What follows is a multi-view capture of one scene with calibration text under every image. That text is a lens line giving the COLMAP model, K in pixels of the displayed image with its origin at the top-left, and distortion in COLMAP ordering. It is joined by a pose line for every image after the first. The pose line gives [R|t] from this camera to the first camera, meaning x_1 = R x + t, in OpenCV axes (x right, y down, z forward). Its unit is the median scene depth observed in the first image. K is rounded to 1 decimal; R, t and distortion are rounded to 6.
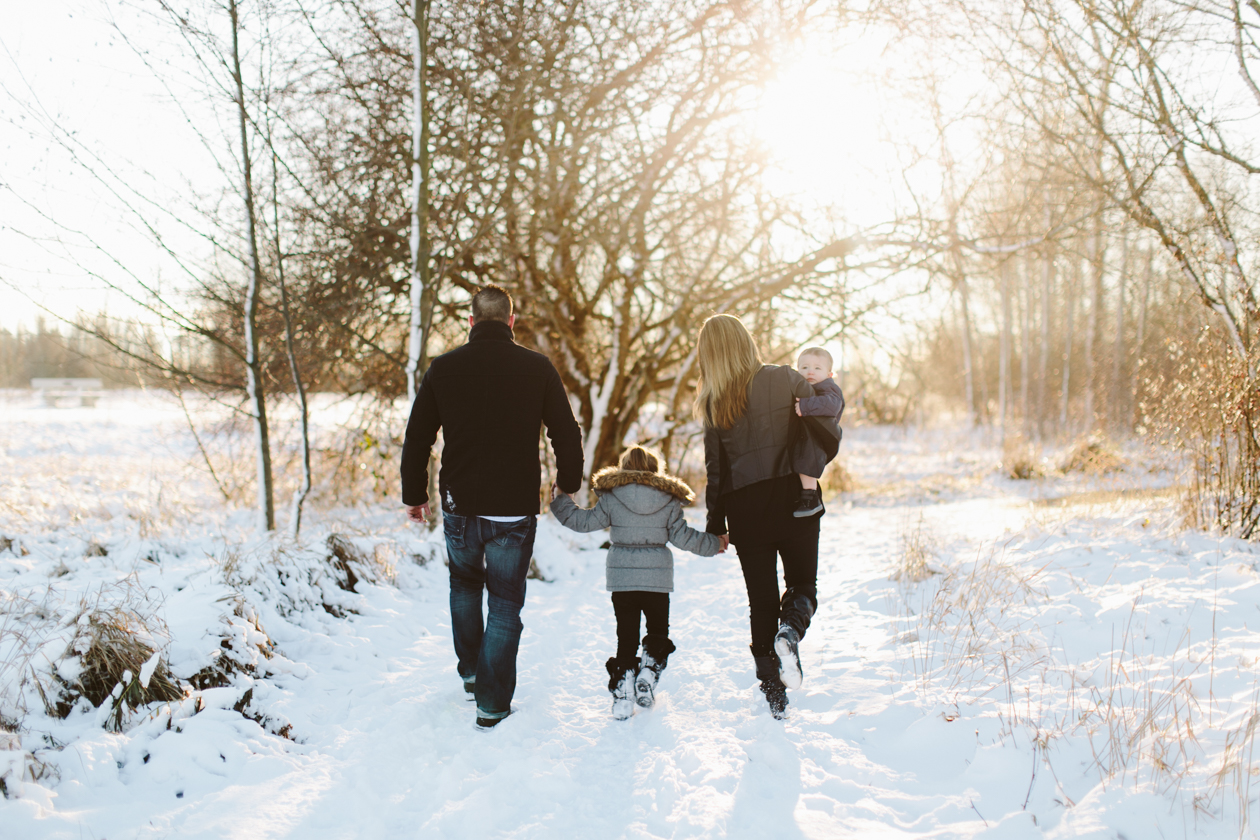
lens RADIAL K [[1828.6, 0, 626.7], [0, 1828.6, 417.3], [0, 0, 1]] dist [0.018196, 0.000000]
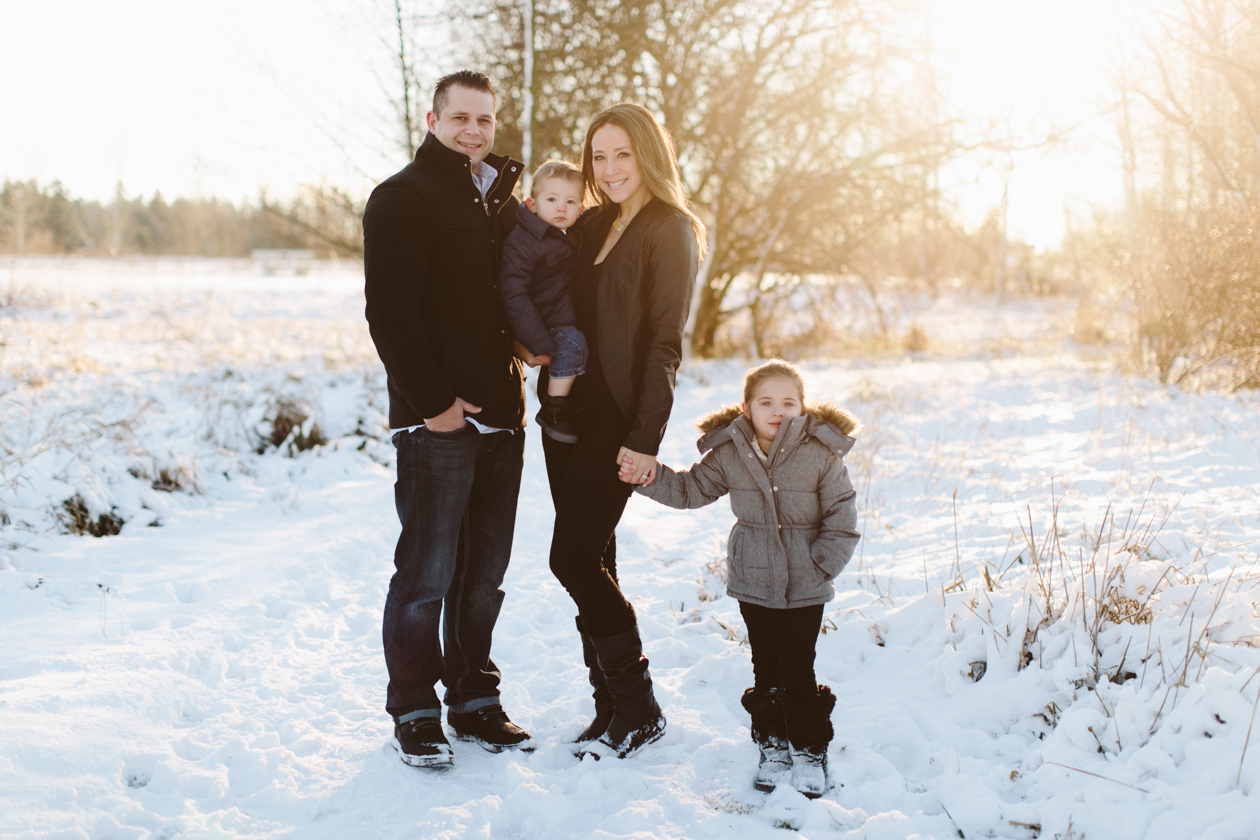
lens RADIAL K [[1828.6, 0, 632.9], [0, 1828.6, 420.8], [0, 0, 1]] dist [0.018196, 0.000000]
pose [[0.993769, 0.013265, -0.110671, 0.227241], [-0.005295, 0.997391, 0.071998, 0.006491], [0.111337, -0.070964, 0.991246, -0.654763]]
